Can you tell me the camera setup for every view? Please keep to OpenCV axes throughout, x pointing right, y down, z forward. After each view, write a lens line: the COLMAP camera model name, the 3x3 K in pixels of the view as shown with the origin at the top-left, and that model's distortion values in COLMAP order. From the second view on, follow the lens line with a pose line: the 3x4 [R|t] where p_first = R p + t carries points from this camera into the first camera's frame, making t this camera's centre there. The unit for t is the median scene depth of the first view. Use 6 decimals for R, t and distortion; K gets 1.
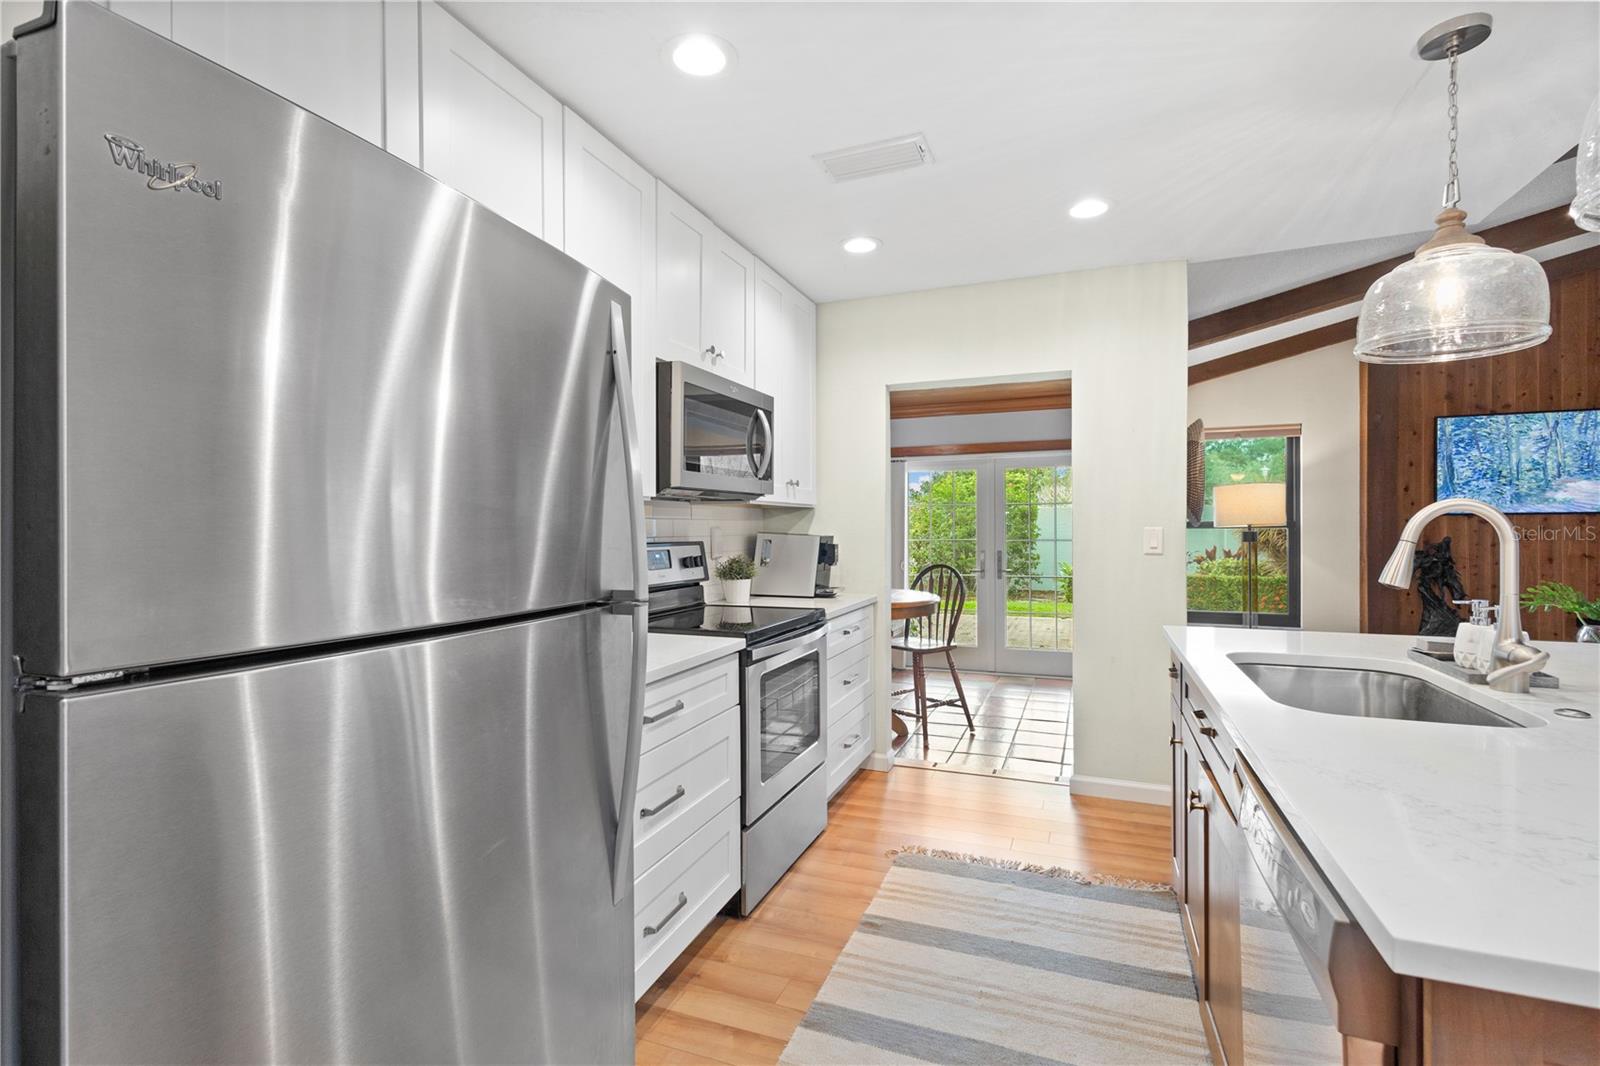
lens RADIAL K [[735.4, 0, 794.2], [0, 735.4, 535.6], [0, 0, 1]] dist [0.002045, 0.000231]
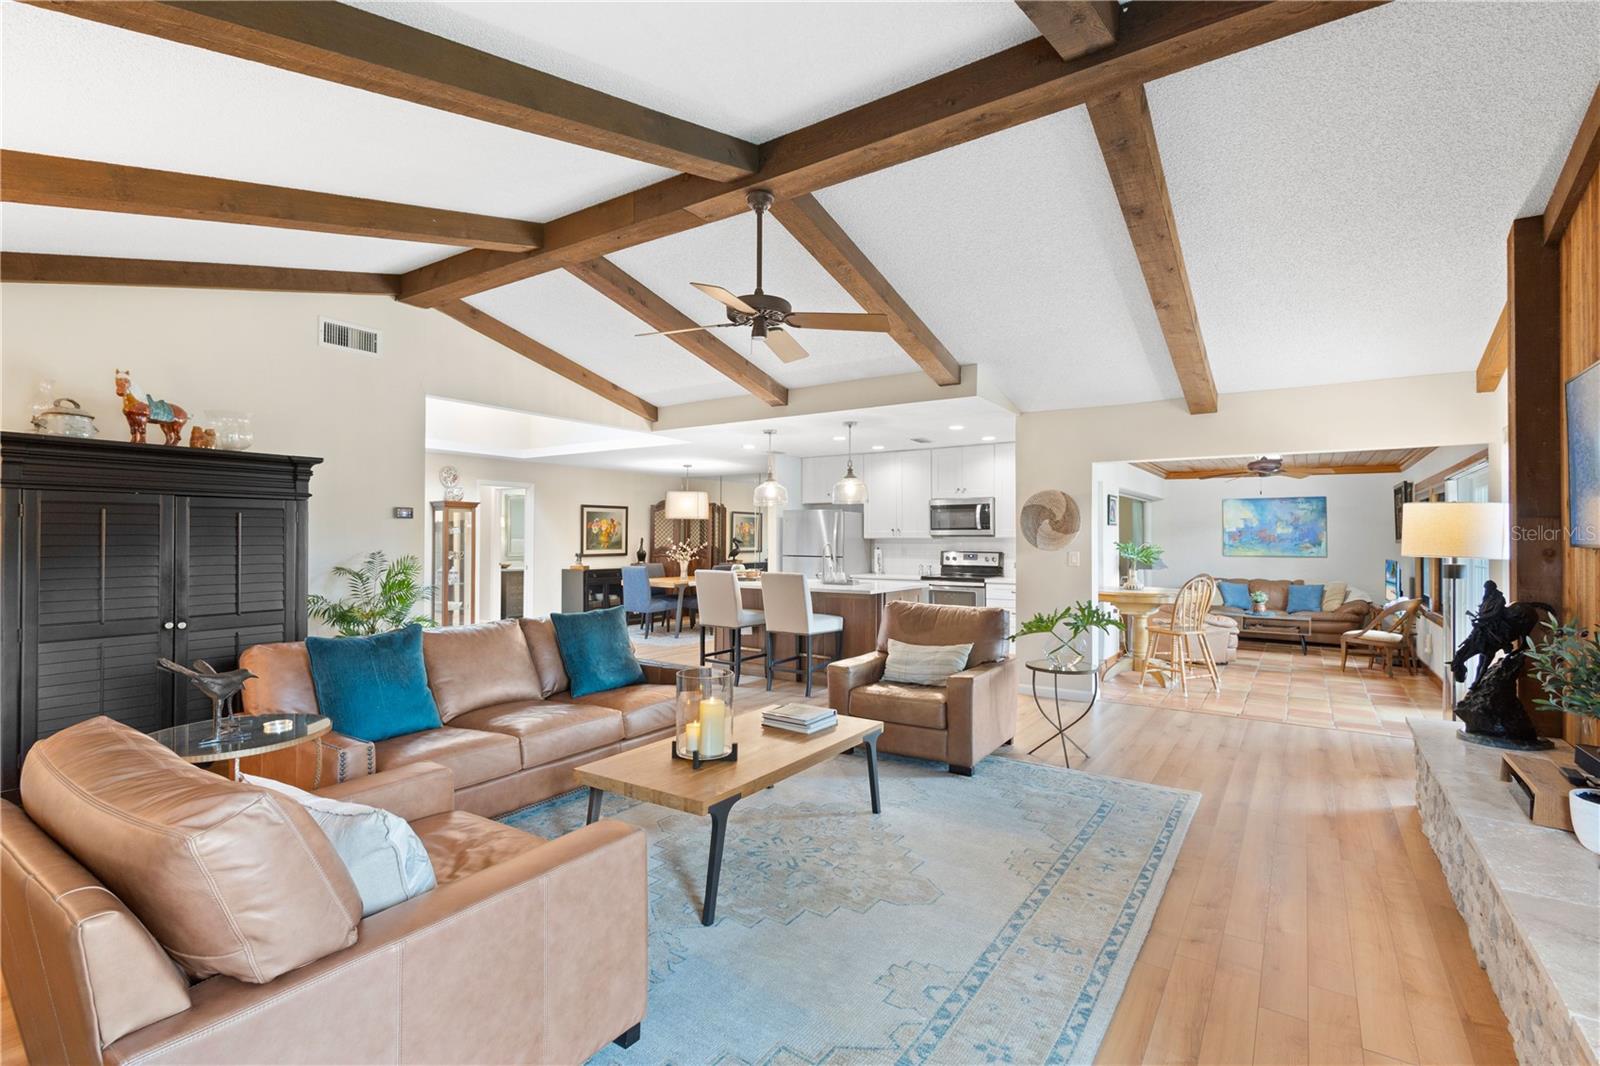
lens RADIAL K [[735.4, 0, 794.2], [0, 735.4, 535.6], [0, 0, 1]] dist [0.002045, 0.000231]
pose [[-0.221042, 0.000742, -0.975264, 1.644702], [-0.012392, 0.999917, 0.003569, -0.032060], [0.975186, 0.012874, -0.221014, 0.545846]]
